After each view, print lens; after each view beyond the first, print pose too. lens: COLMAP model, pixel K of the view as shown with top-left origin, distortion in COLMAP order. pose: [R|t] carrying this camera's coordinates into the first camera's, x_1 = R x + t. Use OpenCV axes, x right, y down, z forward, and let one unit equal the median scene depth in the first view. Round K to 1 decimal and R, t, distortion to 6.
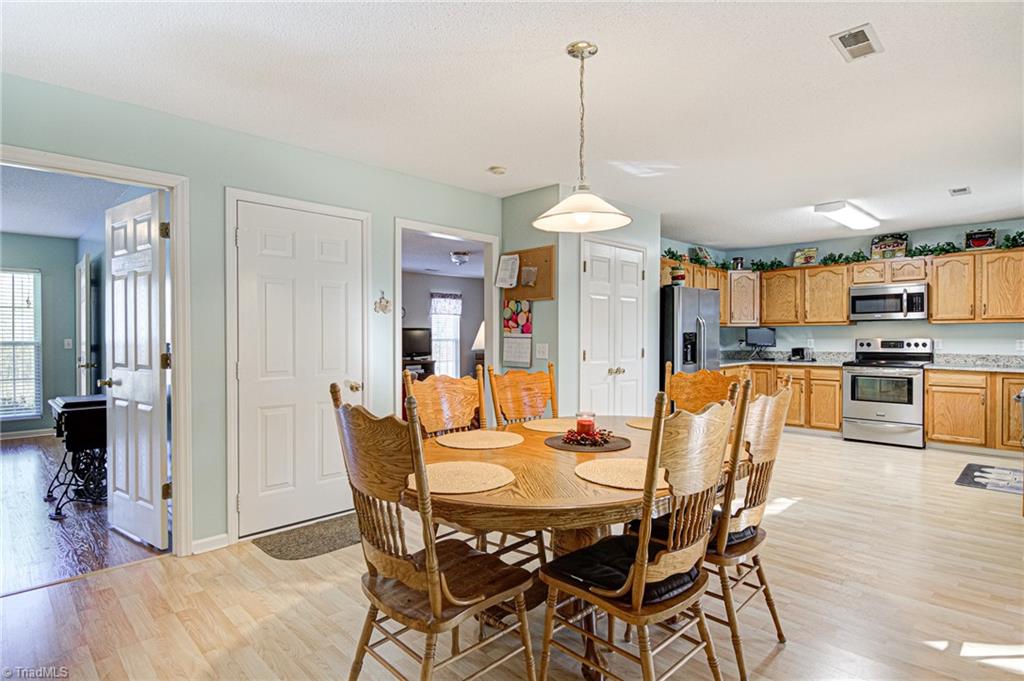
lens RADIAL K [[533.7, 0, 516.5], [0, 533.7, 341.0], [0, 0, 1]] dist [0.013708, -0.013103]
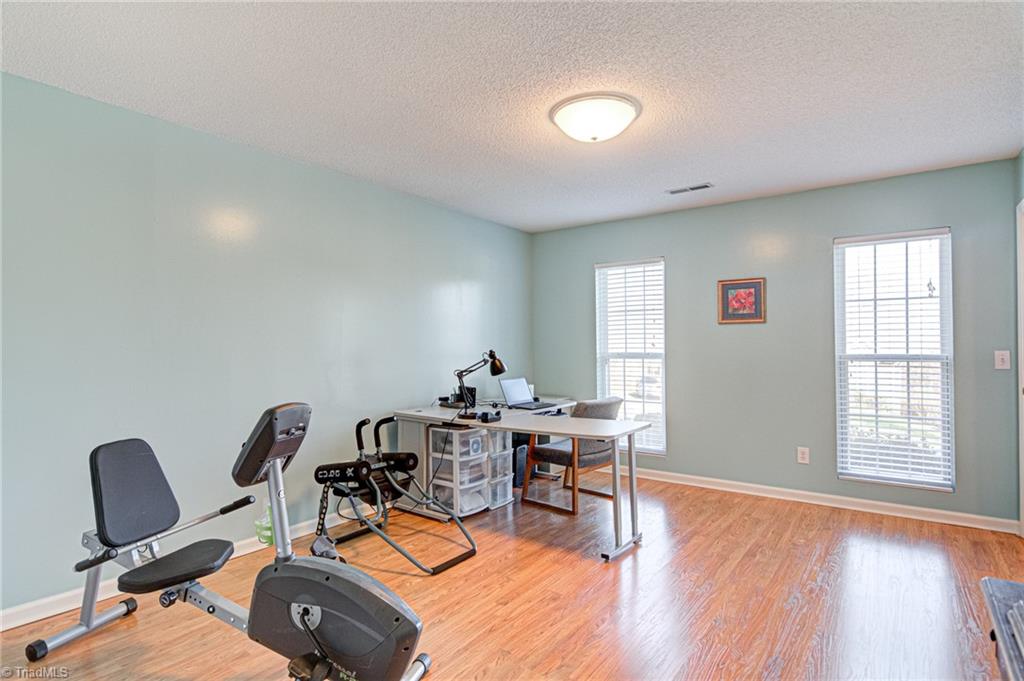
lens RADIAL K [[533.7, 0, 511.9], [0, 533.7, 347.9], [0, 0, 1]] dist [0.013708, -0.013103]
pose [[0.157169, 0.004254, -0.987563, -0.415184], [0.003310, 0.999983, 0.004834, -0.011119], [0.987566, -0.004028, 0.157152, 0.466135]]
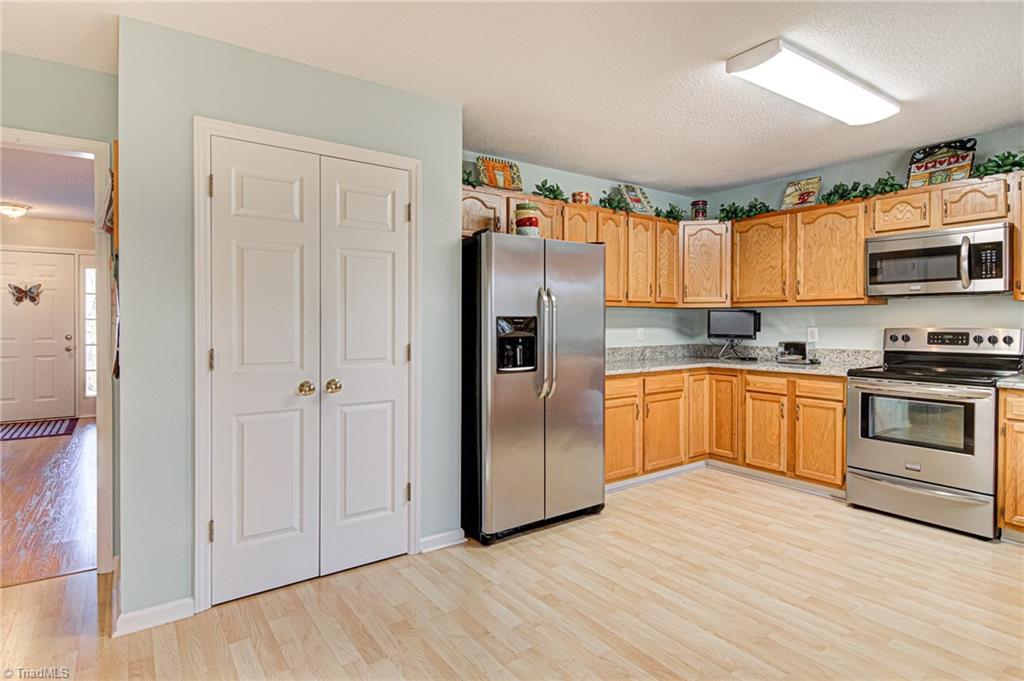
lens RADIAL K [[533.7, 0, 516.5], [0, 533.7, 327.0], [0, 0, 1]] dist [0.013708, -0.013103]
pose [[0.986521, 0.004703, -0.163567, 0.352146], [-0.004533, 0.999989, 0.001413, -0.004504], [0.163572, -0.000652, 0.986531, 0.377228]]
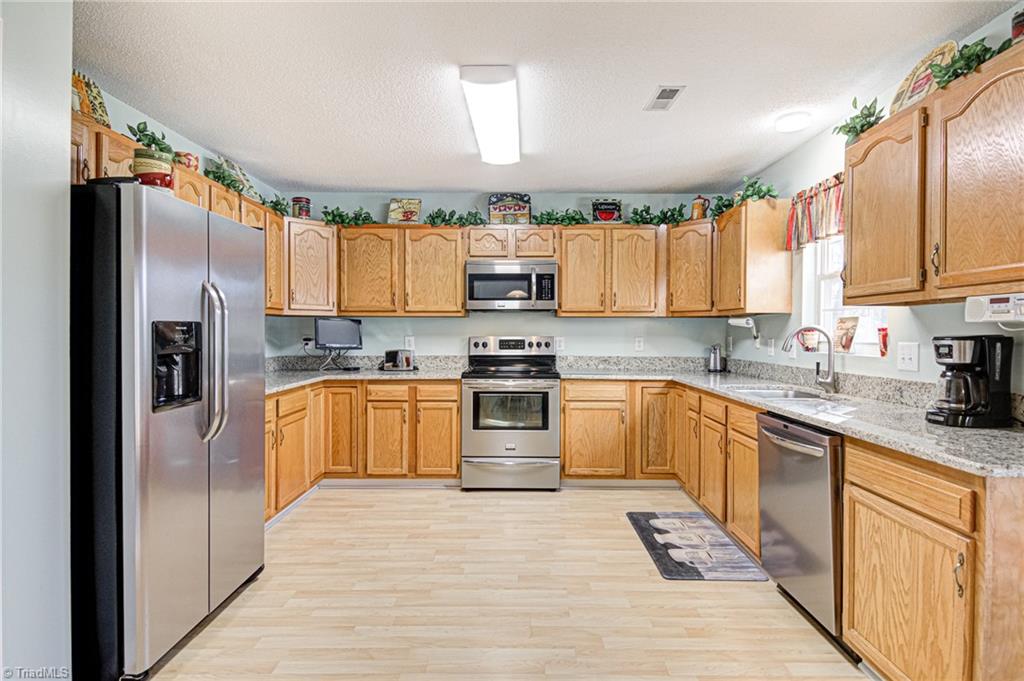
lens RADIAL K [[533.7, 0, 514.6], [0, 533.7, 337.8], [0, 0, 1]] dist [0.013708, -0.013103]
pose [[0.711205, -0.002669, 0.702979, 0.194485], [0.001809, 0.999996, 0.001967, -0.004169], [-0.702982, -0.000127, 0.711208, 0.486124]]
